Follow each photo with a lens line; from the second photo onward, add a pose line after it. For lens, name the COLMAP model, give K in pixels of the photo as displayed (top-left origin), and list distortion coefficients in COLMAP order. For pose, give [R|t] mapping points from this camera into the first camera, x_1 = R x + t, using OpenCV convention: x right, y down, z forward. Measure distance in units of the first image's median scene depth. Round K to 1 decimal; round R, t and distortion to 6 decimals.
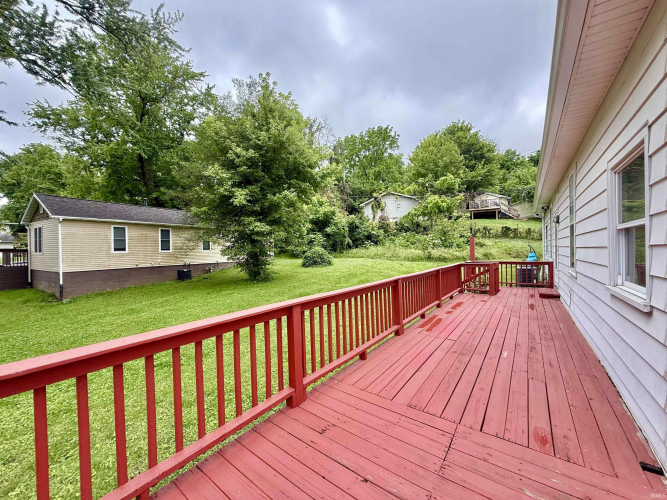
lens RADIAL K [[264.0, 0, 332.9], [0, 264.0, 250.3], [0, 0, 1]] dist [-0.003632, 0.000190]
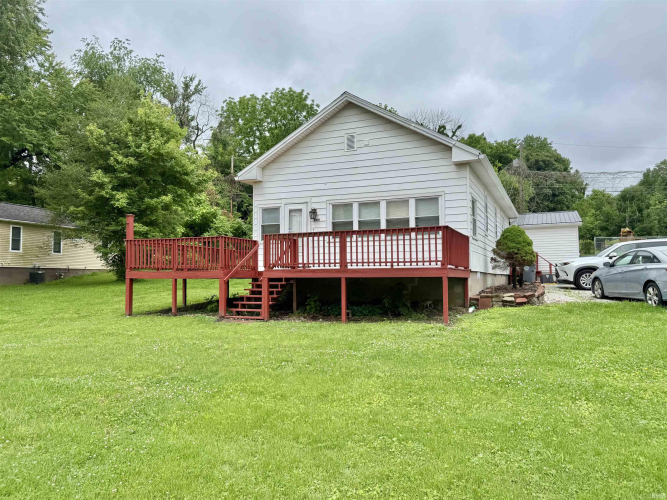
lens RADIAL K [[490.8, 0, 329.6], [0, 490.8, 254.4], [0, 0, 1]] dist [0.052115, -0.009212]
pose [[0.977438, 0.021877, 0.210085, 0.045362], [-0.010097, 0.998324, -0.056982, 0.080927], [-0.210979, 0.053575, 0.976021, -0.712914]]
